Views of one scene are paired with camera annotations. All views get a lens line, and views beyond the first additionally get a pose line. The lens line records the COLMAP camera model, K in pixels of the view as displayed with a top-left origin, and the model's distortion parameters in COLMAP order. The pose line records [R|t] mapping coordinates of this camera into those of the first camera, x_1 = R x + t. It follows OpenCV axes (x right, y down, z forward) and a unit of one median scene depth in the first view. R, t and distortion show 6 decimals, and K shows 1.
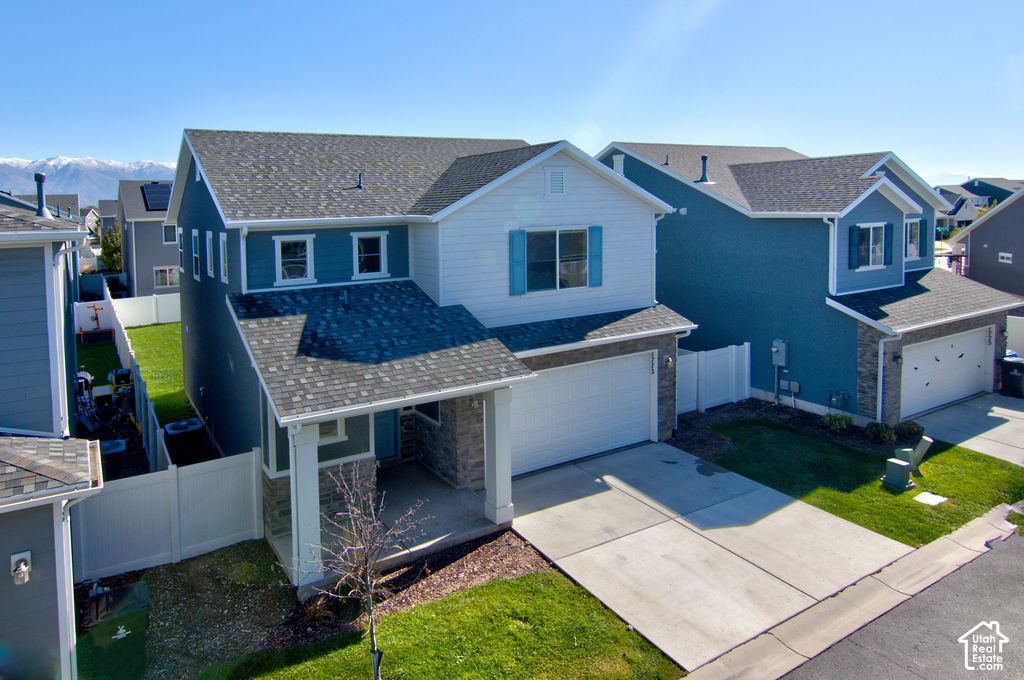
lens RADIAL K [[565.5, 0, 512.3], [0, 565.5, 320.2], [0, 0, 1]] dist [0.003724, 0.000391]
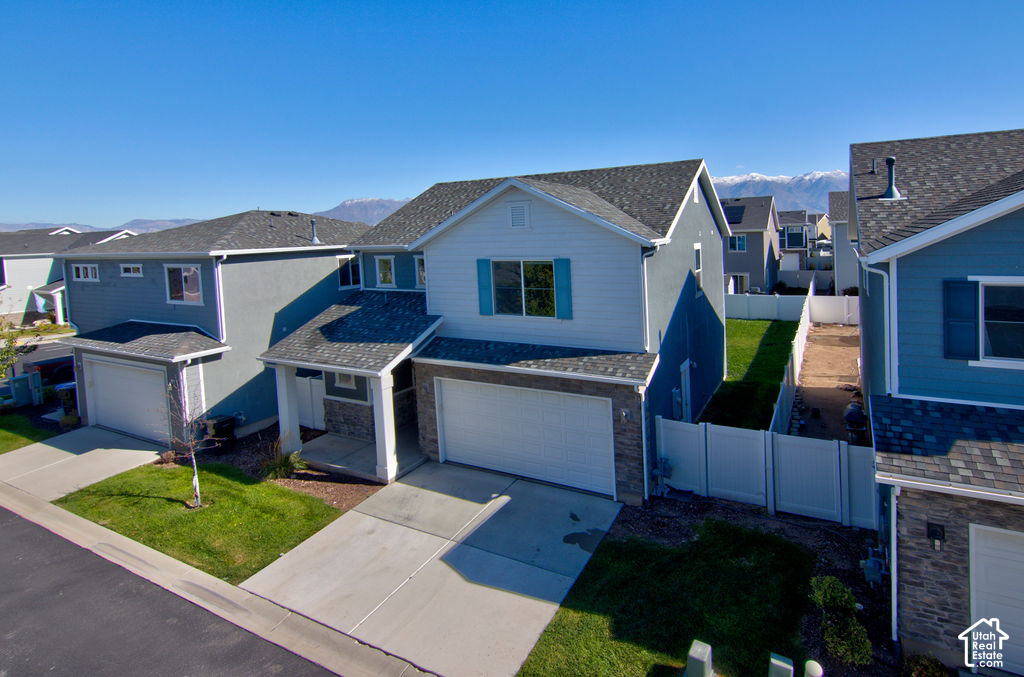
lens RADIAL K [[515.7, 0, 512.0], [0, 515.7, 338.5], [0, 0, 1]] dist [0.002804, 0.000310]
pose [[0.564193, 0.173499, -0.807208, 0.889865], [-0.147152, 0.983149, 0.108464, -0.118315], [0.812424, 0.057587, 0.580216, 0.429638]]
